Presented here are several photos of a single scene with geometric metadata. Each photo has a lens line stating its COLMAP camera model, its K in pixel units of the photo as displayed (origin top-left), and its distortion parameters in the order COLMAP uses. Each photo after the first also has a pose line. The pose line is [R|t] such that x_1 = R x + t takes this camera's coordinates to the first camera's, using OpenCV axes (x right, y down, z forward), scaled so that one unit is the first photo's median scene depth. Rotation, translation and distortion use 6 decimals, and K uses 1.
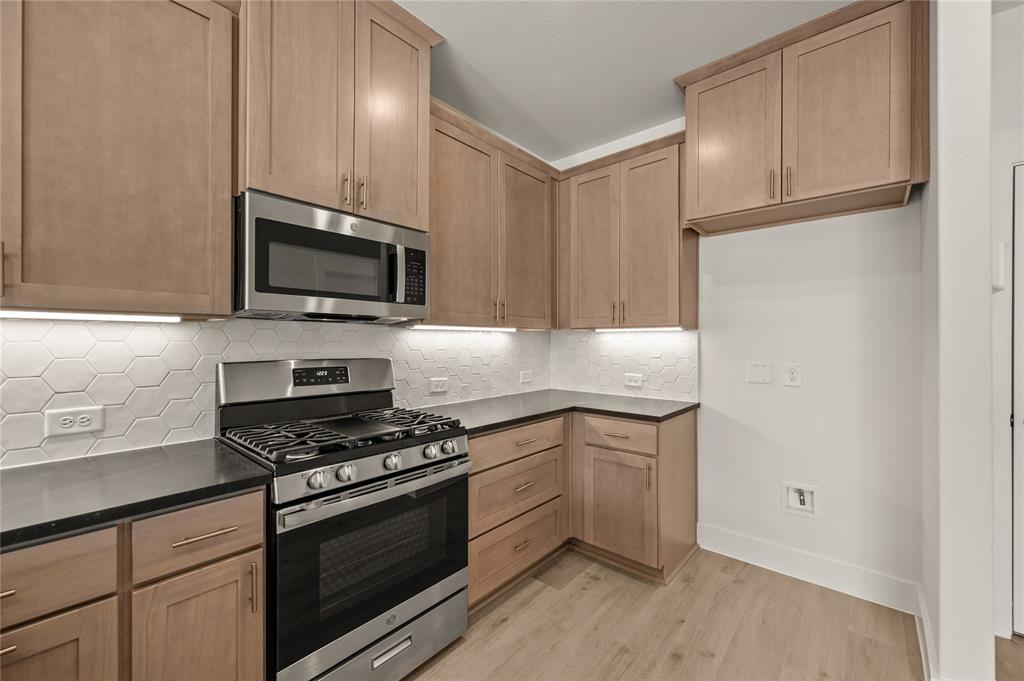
lens RADIAL K [[416.9, 0, 535.0], [0, 416.9, 339.8], [0, 0, 1]] dist [0.001777, -0.001304]
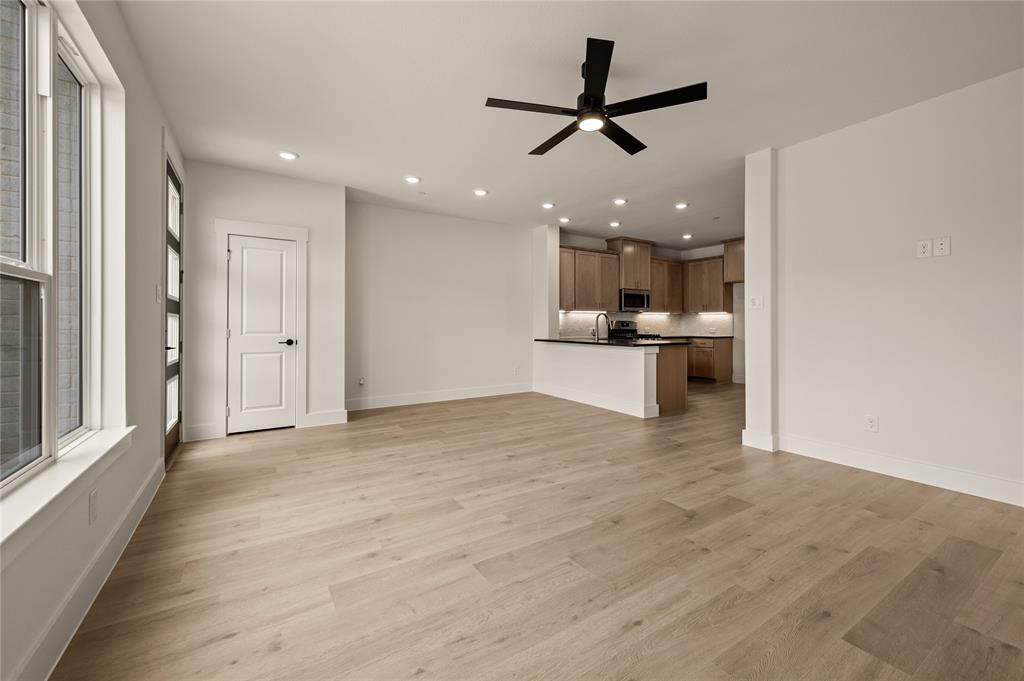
lens RADIAL K [[416.9, 0, 525.9], [0, 416.9, 326.6], [0, 0, 1]] dist [0.001777, -0.001304]
pose [[0.949669, -0.001037, -0.313254, -0.136449], [0.003424, 0.999969, 0.007070, 0.070160], [0.313237, -0.007787, 0.949643, -3.345677]]
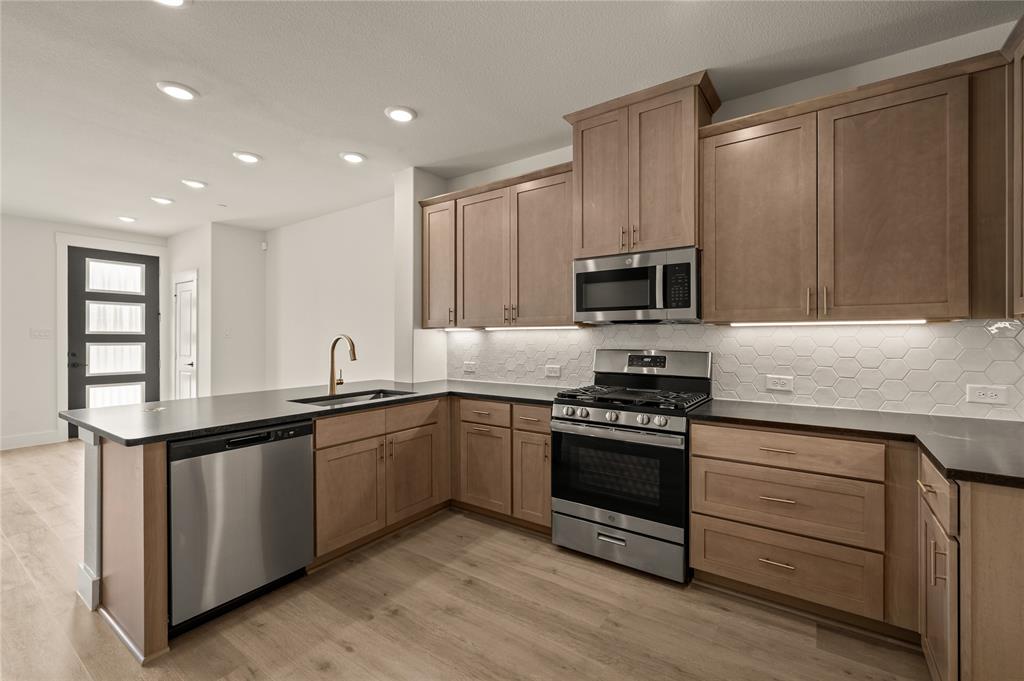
lens RADIAL K [[434.2, 0, 500.3], [0, 434.2, 336.4], [0, 0, 1]] dist [0.002216, 0.000033]
pose [[0.063568, -0.002604, -0.997974, 0.962413], [0.005162, 0.999984, -0.002281, 0.000158], [0.997964, -0.005006, 0.063581, 0.383212]]
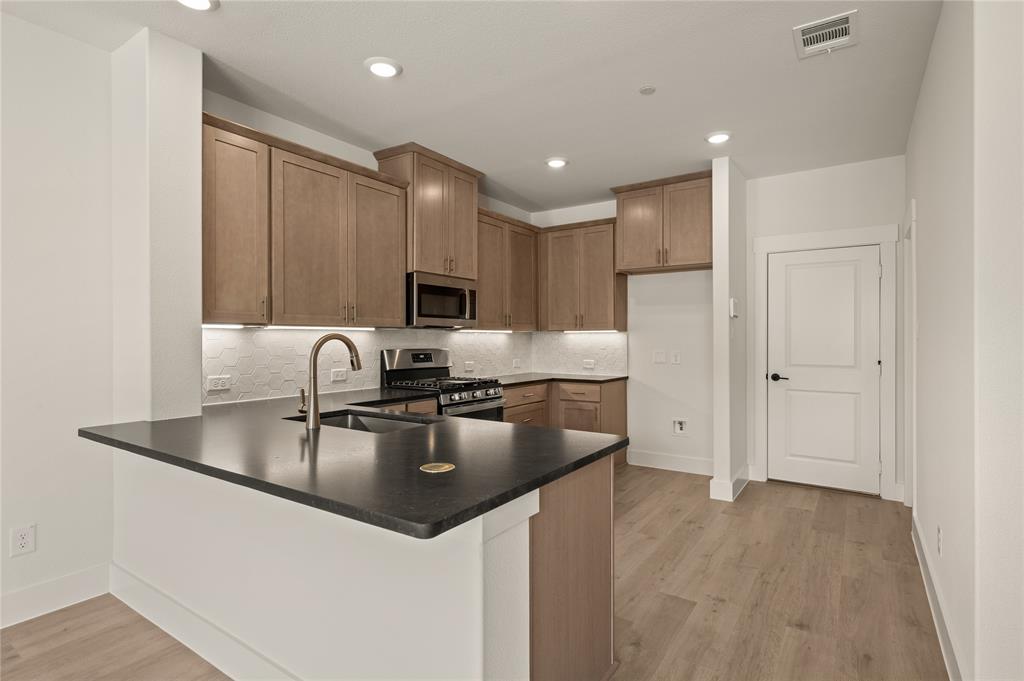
lens RADIAL K [[505.3, 0, 527.0], [0, 505.3, 339.3], [0, 0, 1]] dist [0.003152, 0.000035]
pose [[0.995540, -0.003545, 0.094272, -0.254261], [0.003258, 0.999990, 0.003199, -0.001863], [-0.094282, -0.002878, 0.995541, -1.280963]]
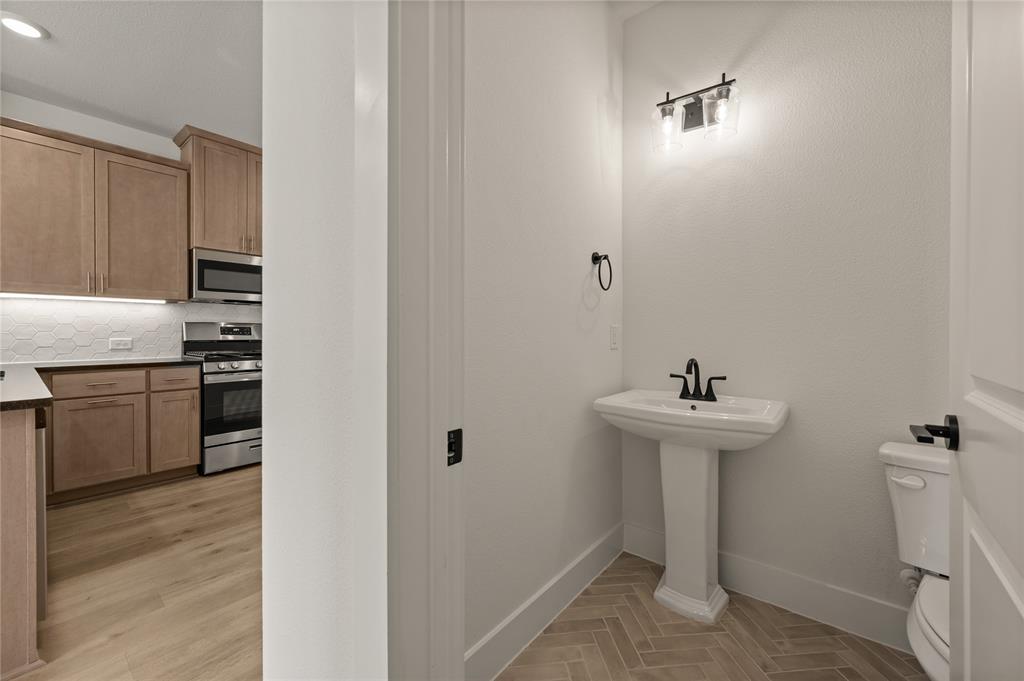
lens RADIAL K [[416.9, 0, 532.8], [0, 416.9, 333.5], [0, 0, 1]] dist [0.001777, -0.001304]
pose [[0.999606, -0.000574, 0.028064, 0.856610], [0.000413, 0.999983, 0.005741, 0.086570], [-0.028067, -0.005727, 0.999590, -1.046700]]
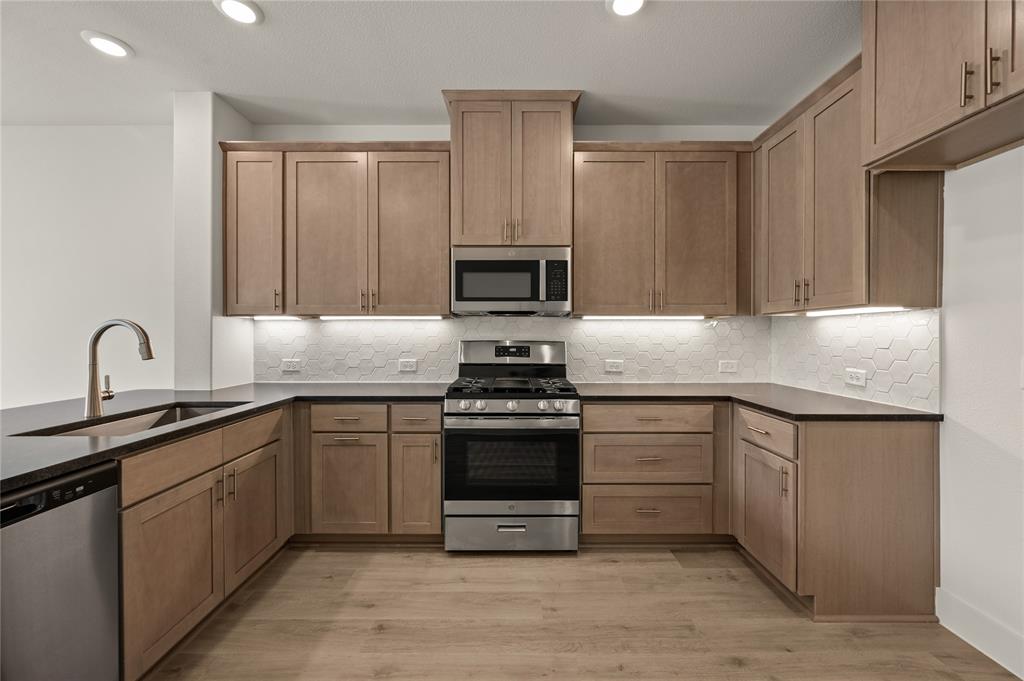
lens RADIAL K [[416.9, 0, 504.3], [0, 416.9, 336.8], [0, 0, 1]] dist [0.001777, -0.001304]
pose [[0.628326, 0.002074, -0.777947, 0.654212], [0.003349, 0.999980, 0.005371, 0.023833], [0.777943, -0.005979, 0.628306, 0.010709]]
